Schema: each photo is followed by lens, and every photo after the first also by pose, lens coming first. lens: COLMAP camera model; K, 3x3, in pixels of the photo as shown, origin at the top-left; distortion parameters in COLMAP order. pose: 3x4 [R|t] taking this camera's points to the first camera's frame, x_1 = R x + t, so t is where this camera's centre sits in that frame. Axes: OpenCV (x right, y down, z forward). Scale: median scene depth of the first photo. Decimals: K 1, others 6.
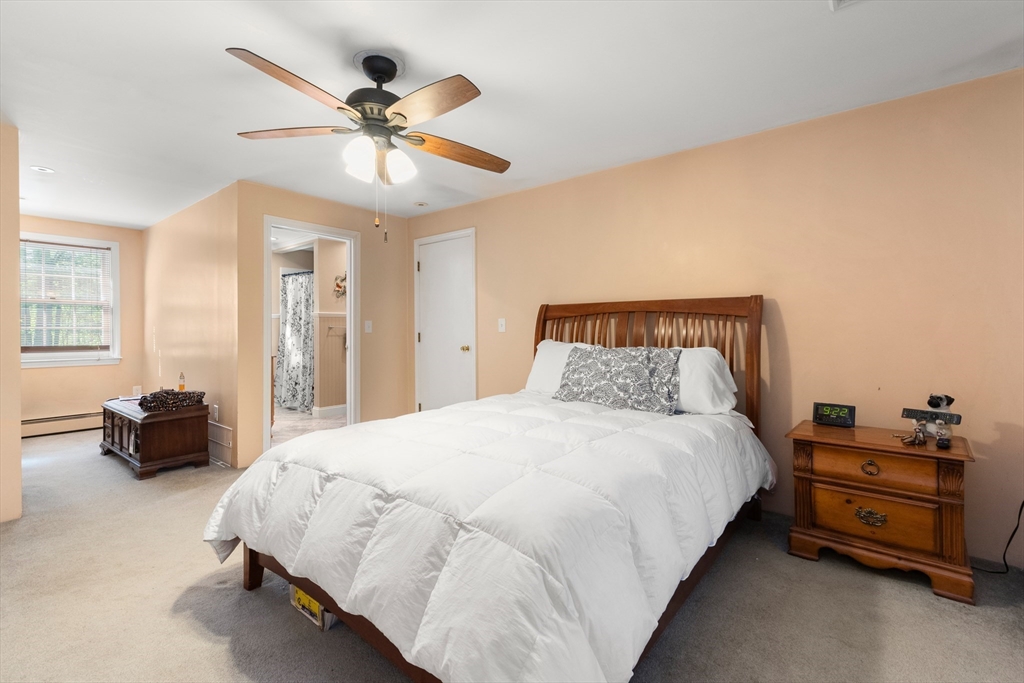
lens RADIAL K [[465.8, 0, 514.3], [0, 465.8, 337.2], [0, 0, 1]] dist [0.006627, -0.002507]
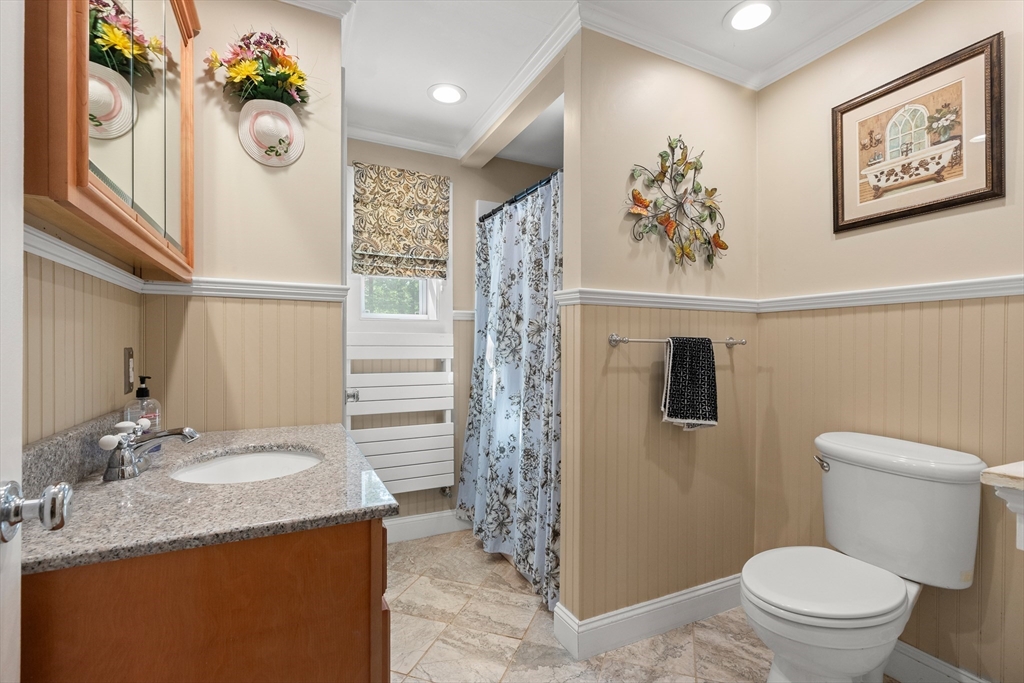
lens RADIAL K [[465.8, 0, 512.6], [0, 465.8, 345.2], [0, 0, 1]] dist [0.006627, -0.002507]
pose [[0.909782, 0.000121, -0.415087, -0.308327], [-0.007929, 0.999823, -0.017088, -0.011774], [0.415012, 0.018838, 0.909621, 0.658614]]
